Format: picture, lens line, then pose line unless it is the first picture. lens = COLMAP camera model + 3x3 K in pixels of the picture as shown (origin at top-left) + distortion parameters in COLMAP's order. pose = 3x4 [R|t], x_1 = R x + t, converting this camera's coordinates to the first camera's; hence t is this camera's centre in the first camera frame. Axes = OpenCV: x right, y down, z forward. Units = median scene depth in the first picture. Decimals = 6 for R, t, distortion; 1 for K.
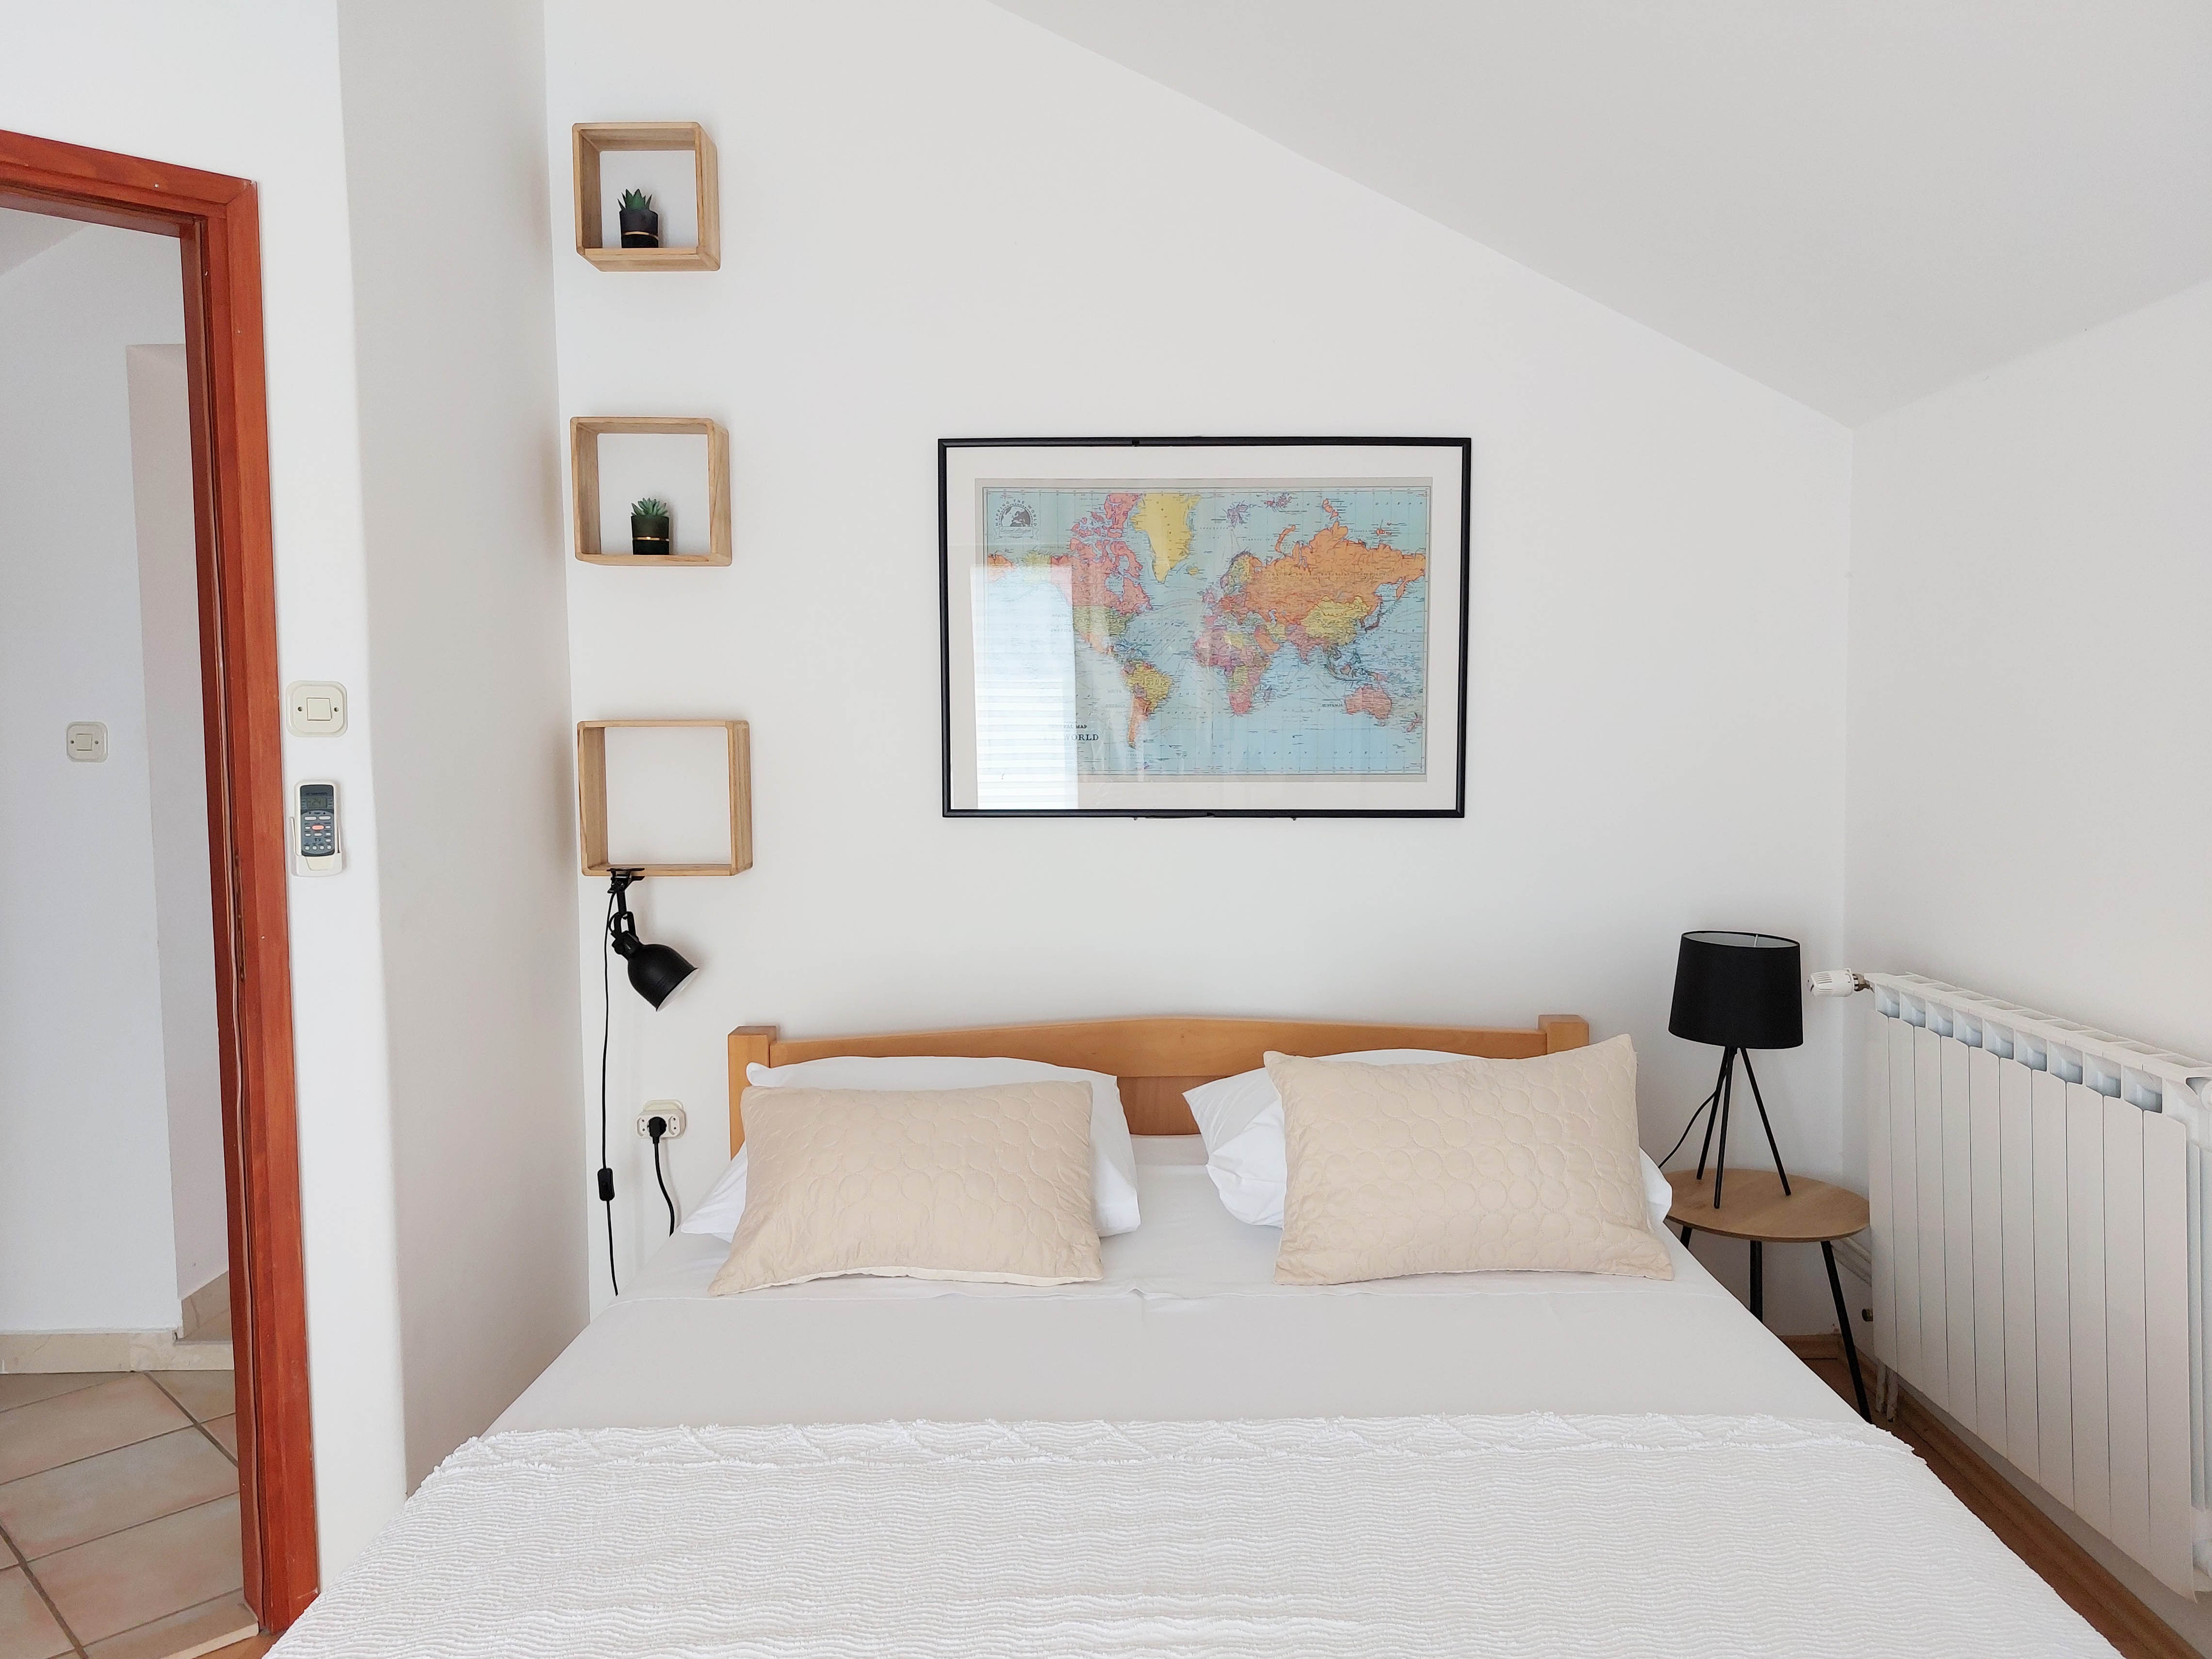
lens RADIAL K [[1564.5, 0, 1106.0], [0, 1564.5, 829.5], [0, 0, 1]] dist [0.101665, -0.318911]
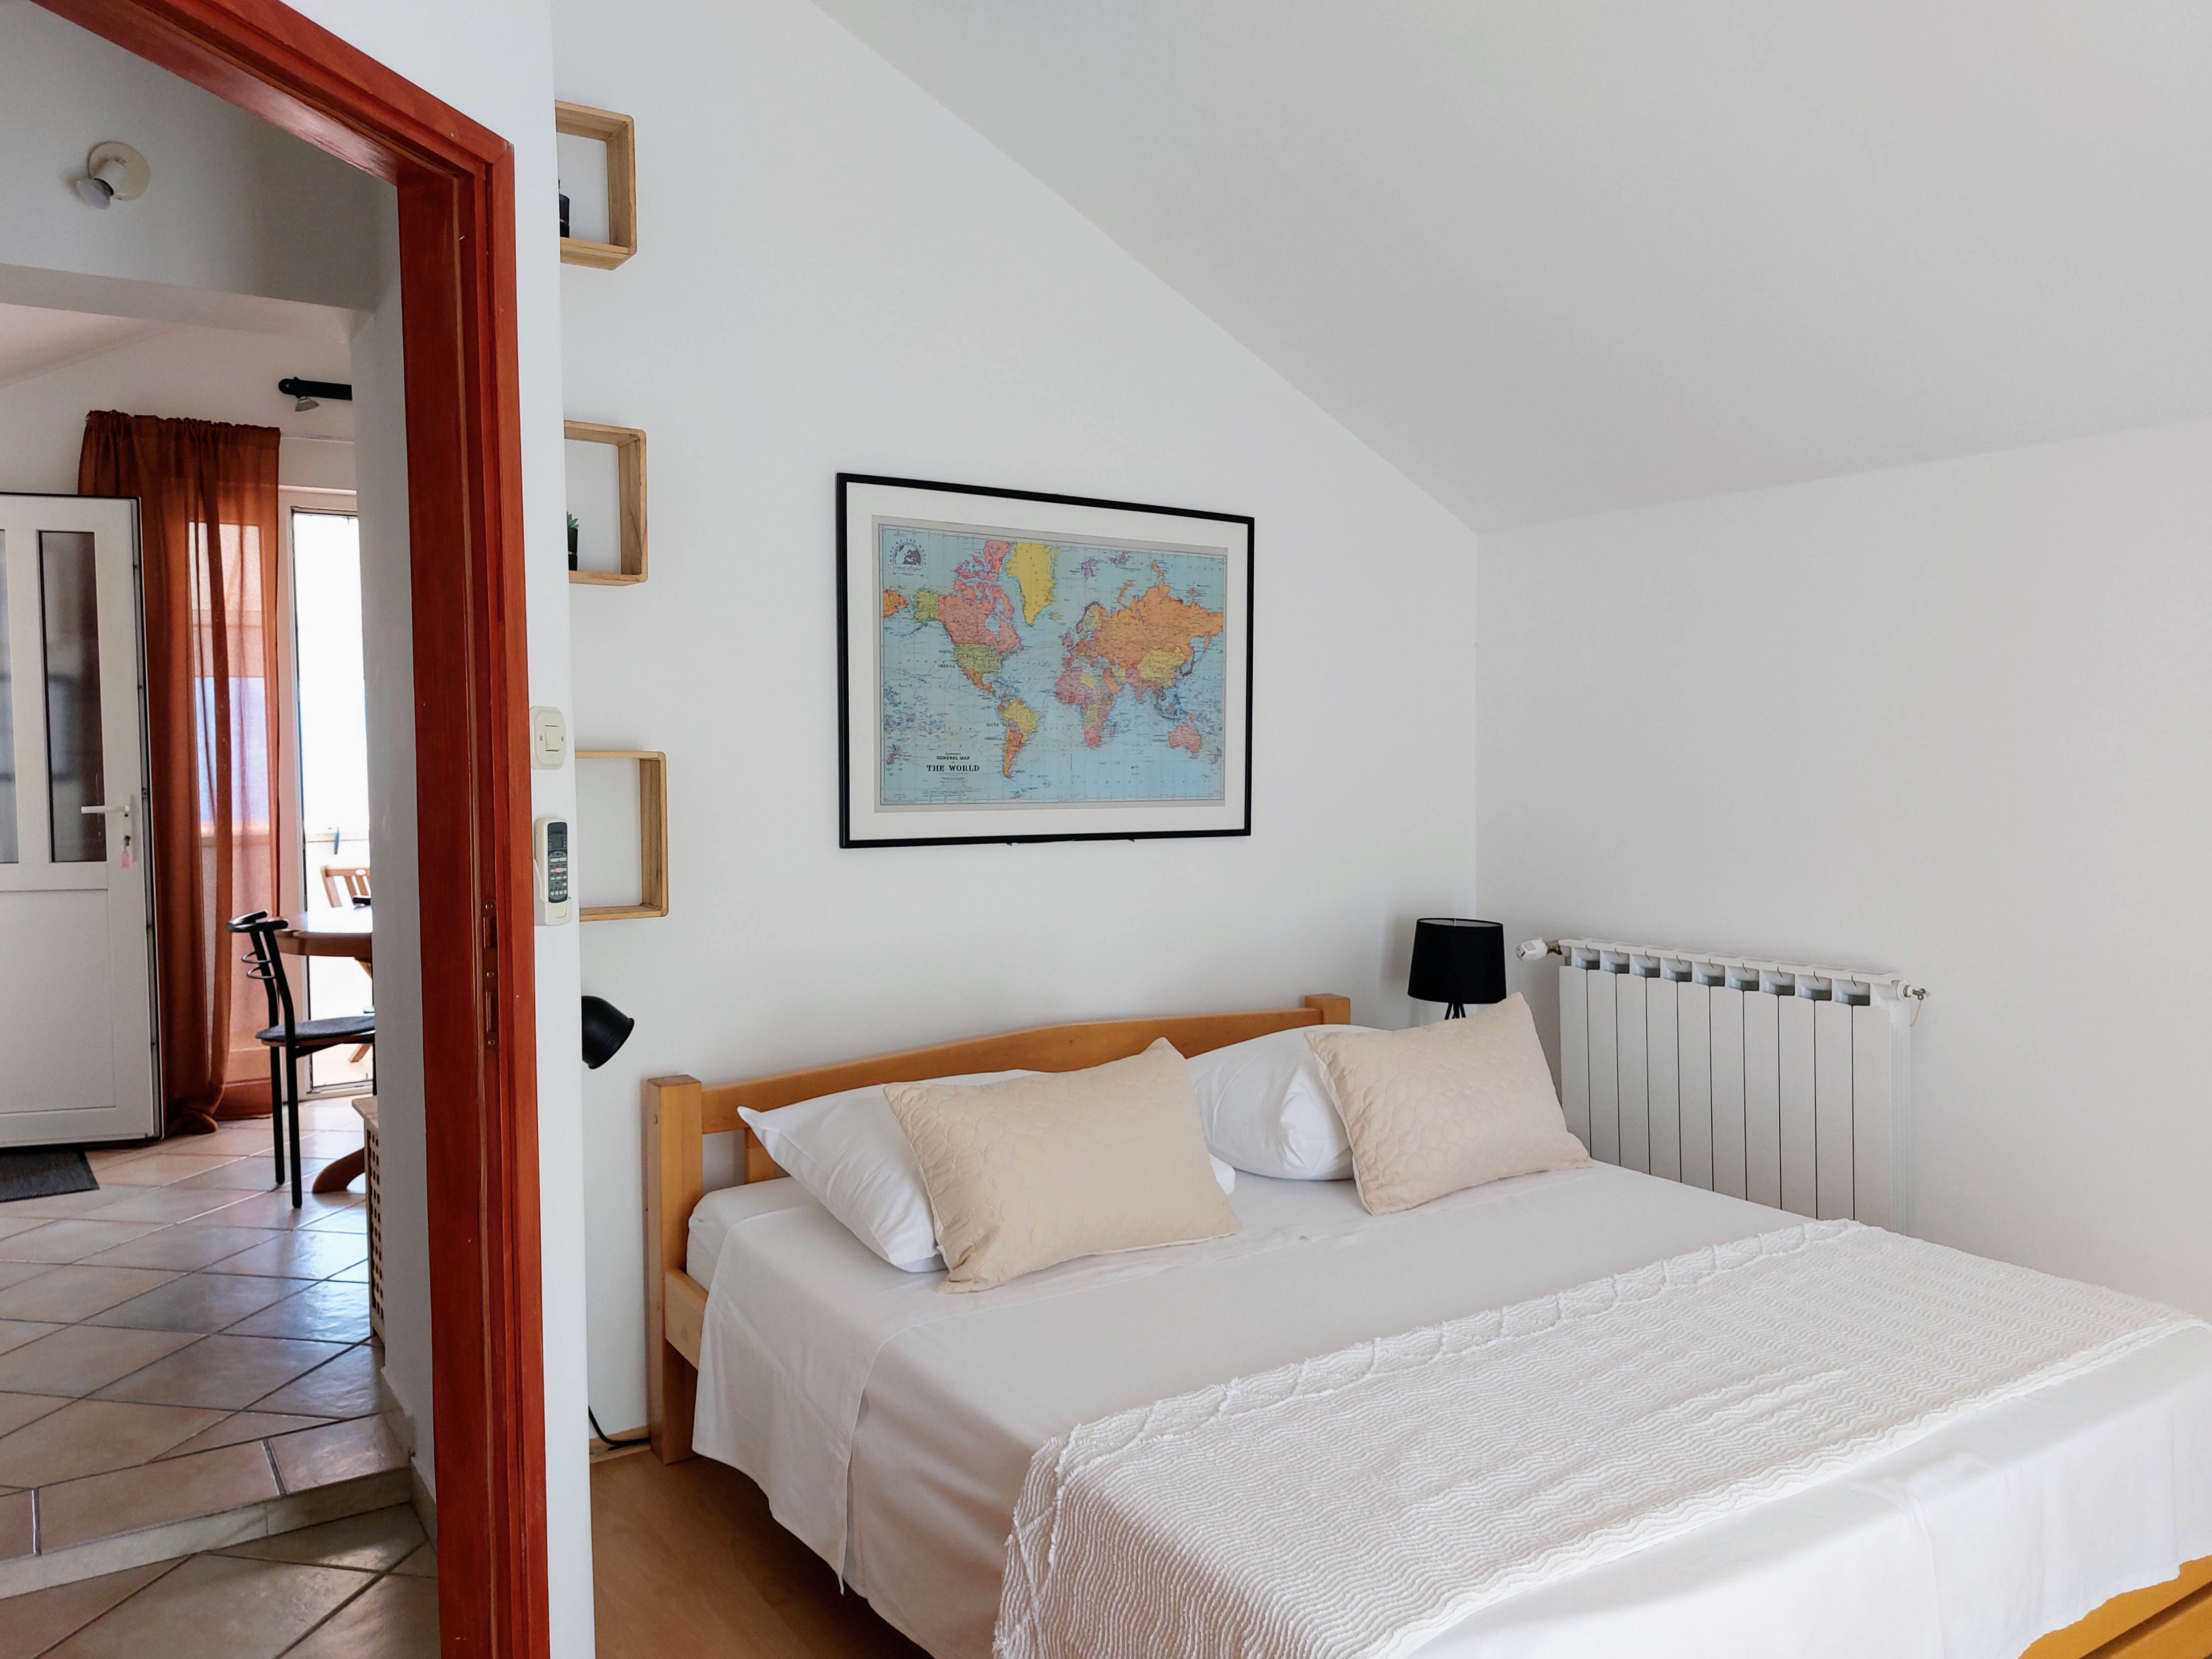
lens RADIAL K [[1630.5, 0, 1106.0], [0, 1630.5, 829.5], [0, 0, 1]] dist [0.041471, -0.000794]
pose [[0.824033, -0.020781, 0.566160, -0.563558], [0.032421, 0.999419, -0.010504, -0.003161], [-0.565613, 0.027012, 0.824228, 0.045831]]
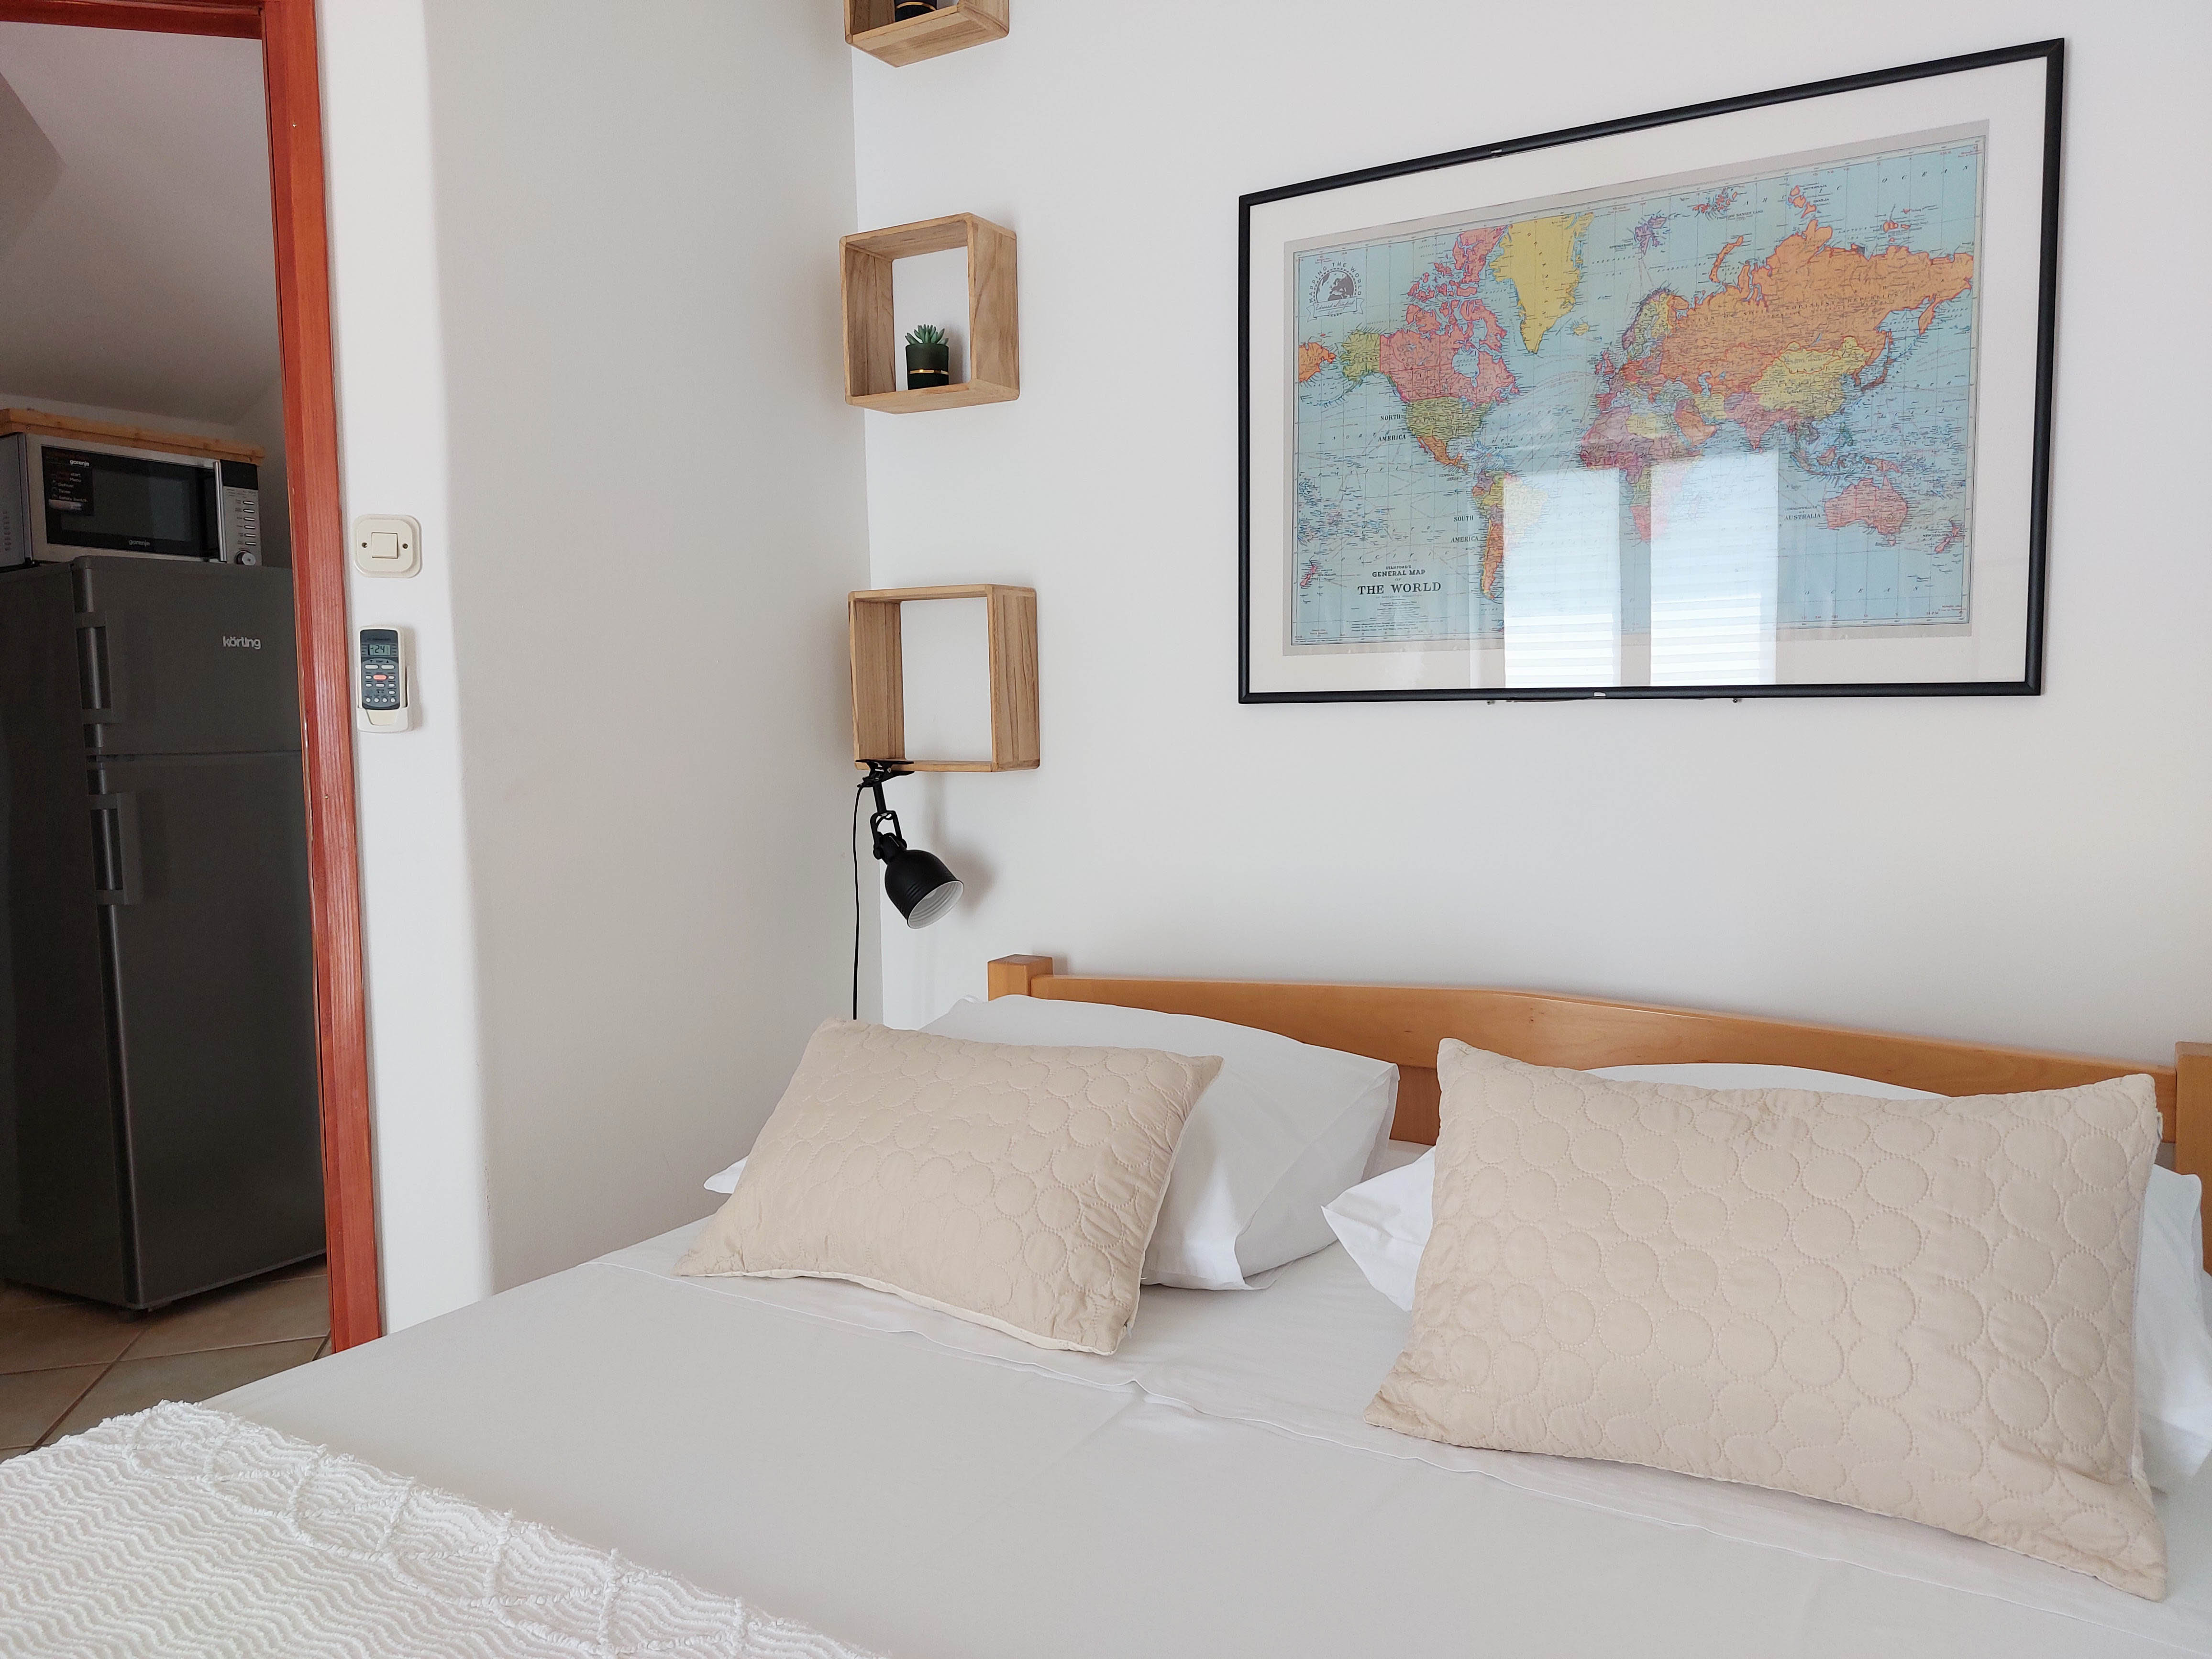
lens RADIAL K [[1579.9, 0, 1098.7], [0, 1579.9, 811.3], [0, 0, 1]] dist [0.070002, -0.105831]
pose [[0.863268, 0.028798, -0.503923, 0.227370], [-0.027569, 0.999571, 0.009894, 0.039930], [0.503992, 0.005351, 0.863692, 0.309907]]
